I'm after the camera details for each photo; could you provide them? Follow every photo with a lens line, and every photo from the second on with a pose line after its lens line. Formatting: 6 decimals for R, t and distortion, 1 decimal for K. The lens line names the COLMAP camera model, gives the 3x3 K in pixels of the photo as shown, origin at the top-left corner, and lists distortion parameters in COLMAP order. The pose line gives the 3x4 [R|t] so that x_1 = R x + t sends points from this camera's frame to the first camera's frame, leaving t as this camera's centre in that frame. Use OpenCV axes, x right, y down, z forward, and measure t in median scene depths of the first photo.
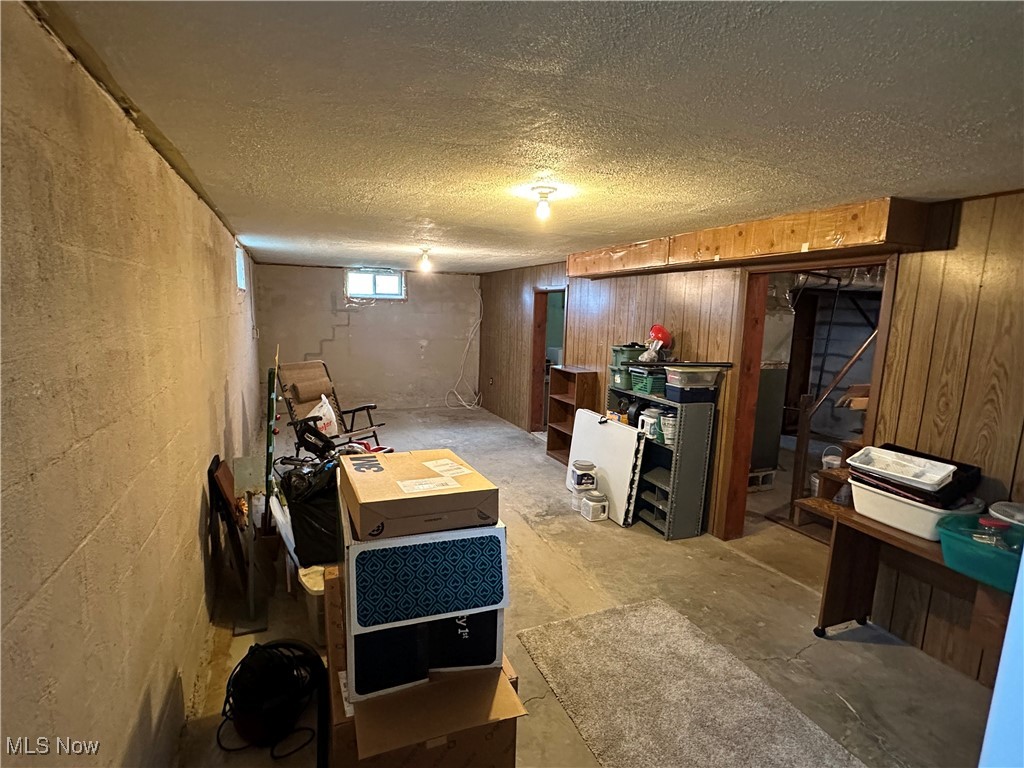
lens RADIAL K [[516.3, 0, 508.5], [0, 516.3, 388.7], [0, 0, 1]] dist [-0.006917, -0.000585]
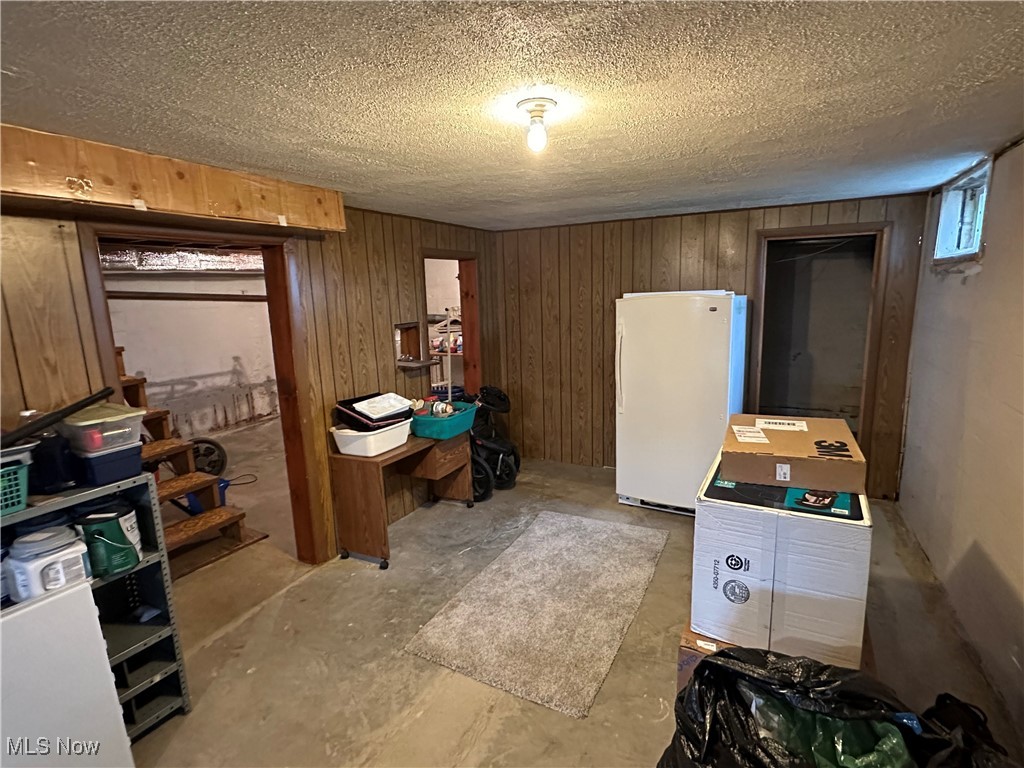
lens RADIAL K [[516.3, 0, 511.8], [0, 516.3, 386.6], [0, 0, 1]] dist [-0.006917, -0.000585]
pose [[-0.652064, -0.141767, 0.744791, -0.386209], [0.129400, 0.947138, 0.293572, -0.212022], [-0.747039, 0.287804, -0.599251, 1.316710]]
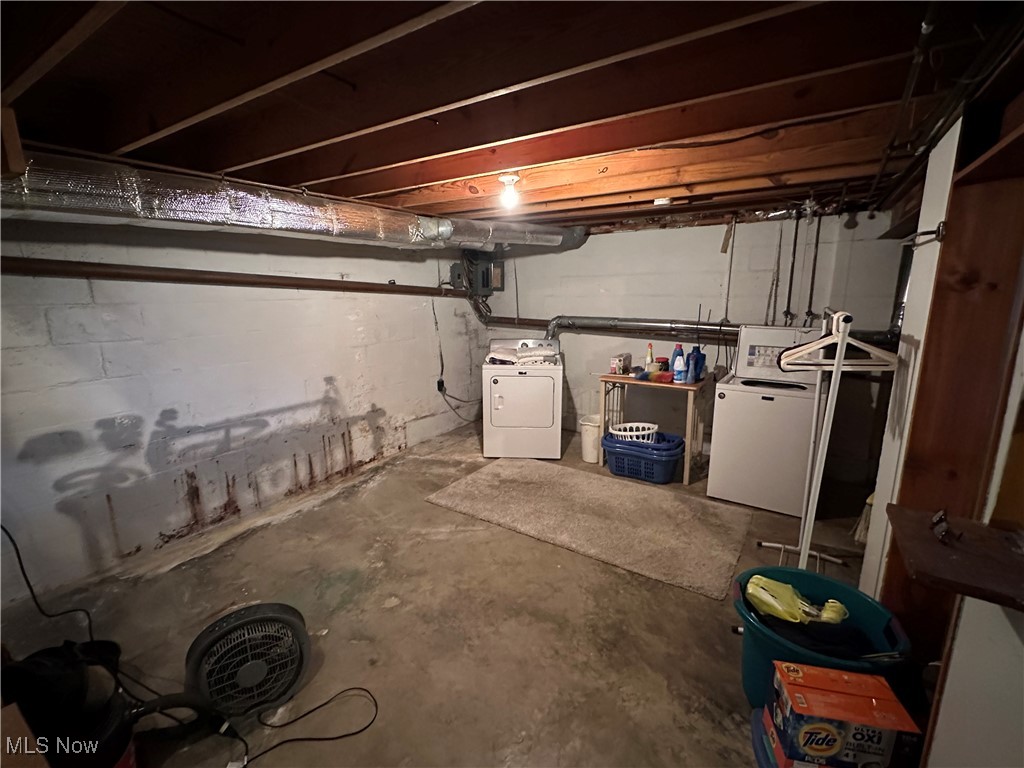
lens RADIAL K [[455.5, 0, 507.1], [0, 455.5, 383.6], [0, 0, 1]] dist [0.001161, 0.000260]
pose [[-0.565821, -0.183413, 0.803869, 0.053796], [0.123545, 0.945079, 0.302592, -0.184396], [-0.815219, 0.270527, -0.512086, 1.228224]]
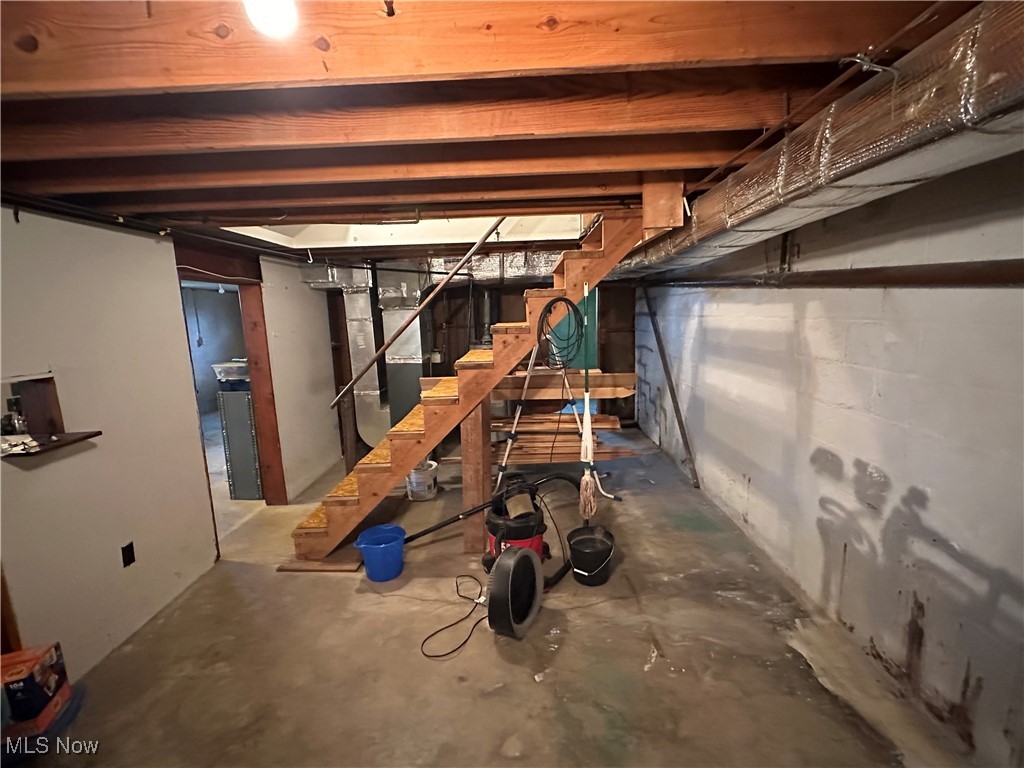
lens RADIAL K [[455.5, 0, 514.0], [0, 455.5, 386.5], [0, 0, 1]] dist [0.001161, 0.000260]
pose [[0.919795, 0.009343, -0.392289, 0.398951], [-0.004236, 0.999895, 0.013882, -0.142106], [0.392377, -0.011107, 0.919737, 0.975506]]
